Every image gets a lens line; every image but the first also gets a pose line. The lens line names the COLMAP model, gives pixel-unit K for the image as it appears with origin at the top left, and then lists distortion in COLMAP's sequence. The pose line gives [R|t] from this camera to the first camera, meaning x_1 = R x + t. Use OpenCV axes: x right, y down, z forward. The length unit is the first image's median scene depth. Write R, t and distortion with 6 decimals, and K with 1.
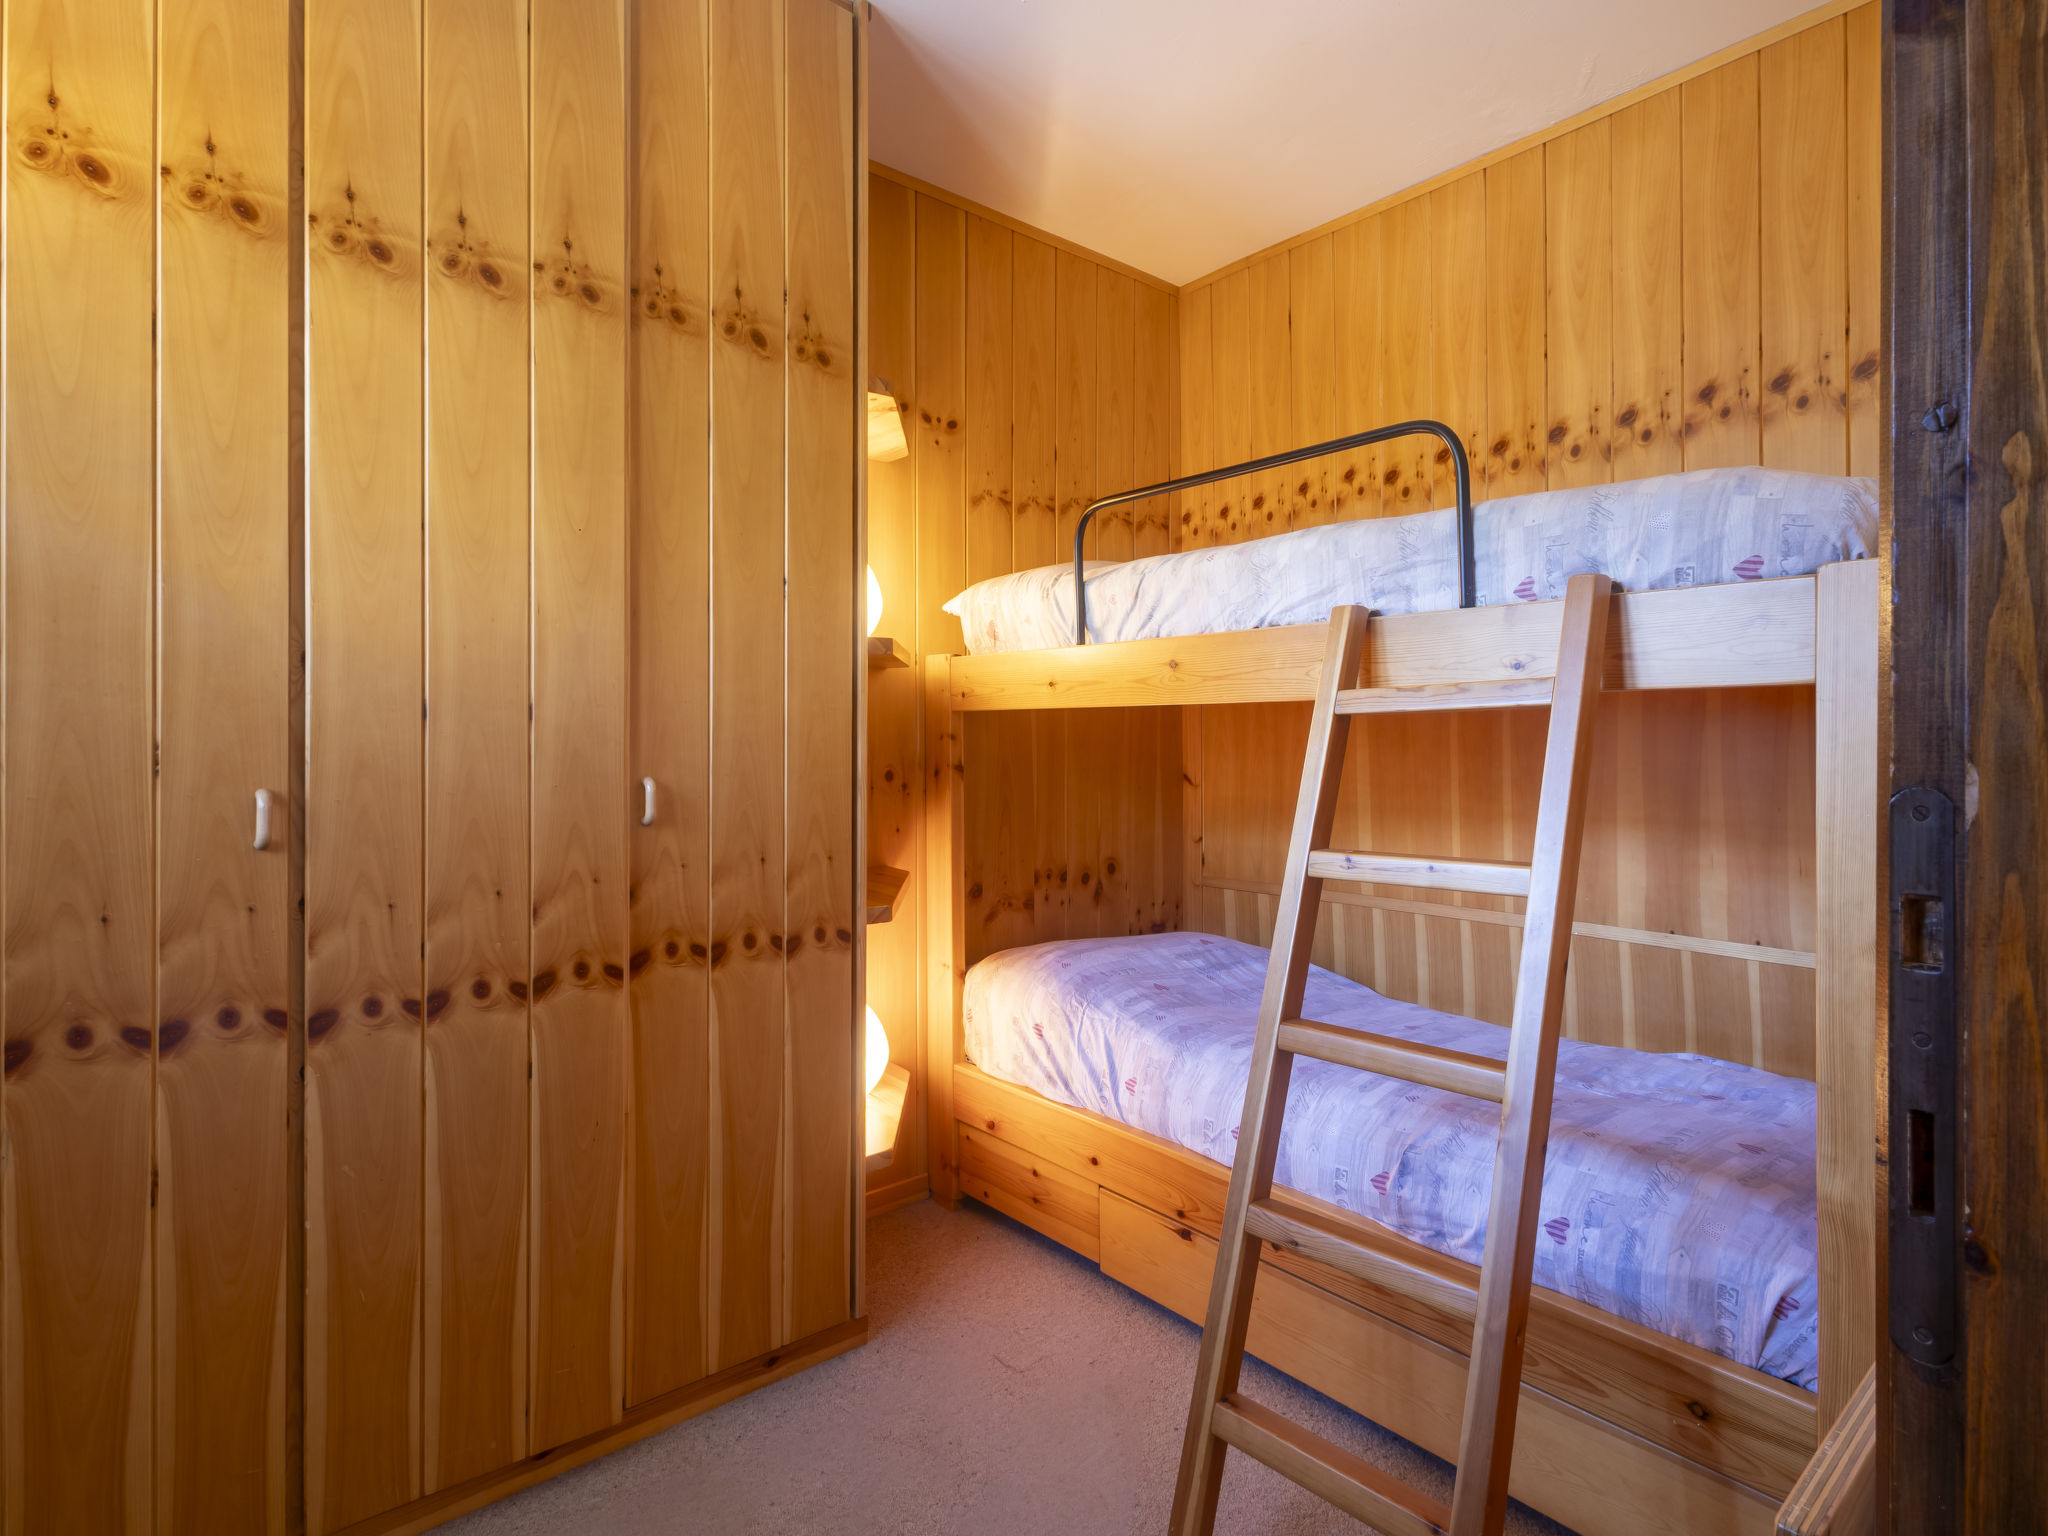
lens RADIAL K [[1066.7, 0, 1092.9], [0, 1066.7, 752.2], [0, 0, 1]] dist [0.015036, -0.003480]
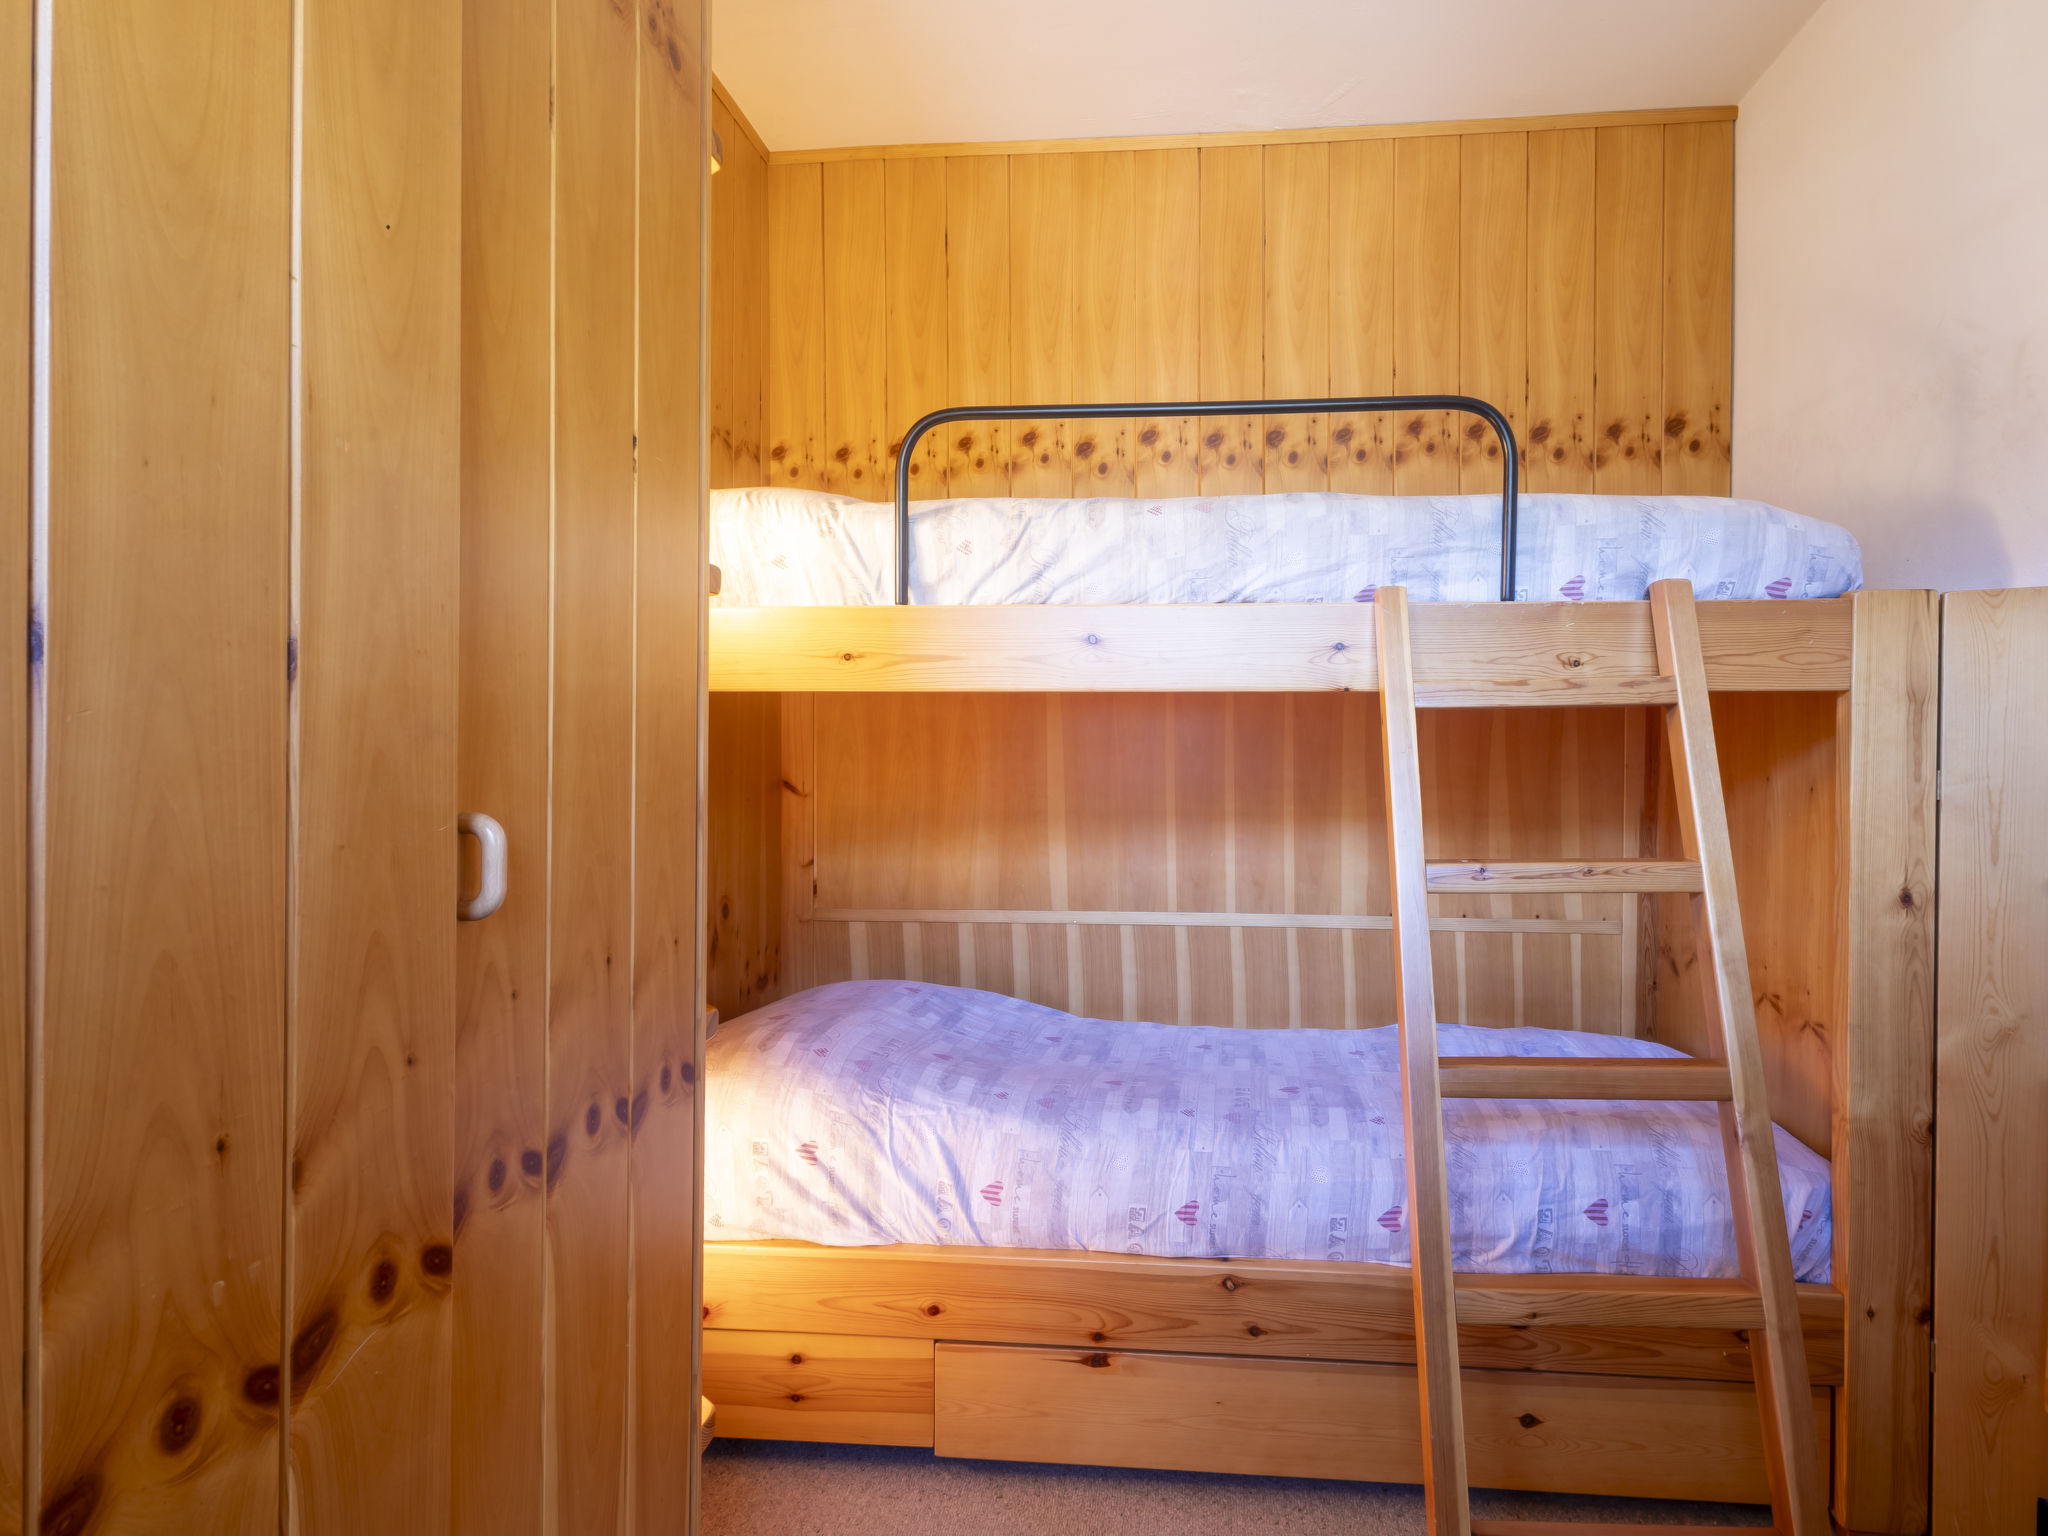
lens RADIAL K [[1095.6, 0, 1032.6], [0, 1095.6, 757.2], [0, 0, 1]] dist [0.012655, -0.007329]
pose [[0.731935, -0.009703, 0.681306, -0.513852], [0.005685, 0.999951, 0.008134, -0.003304], [-0.681351, -0.002081, 0.731954, 0.450525]]
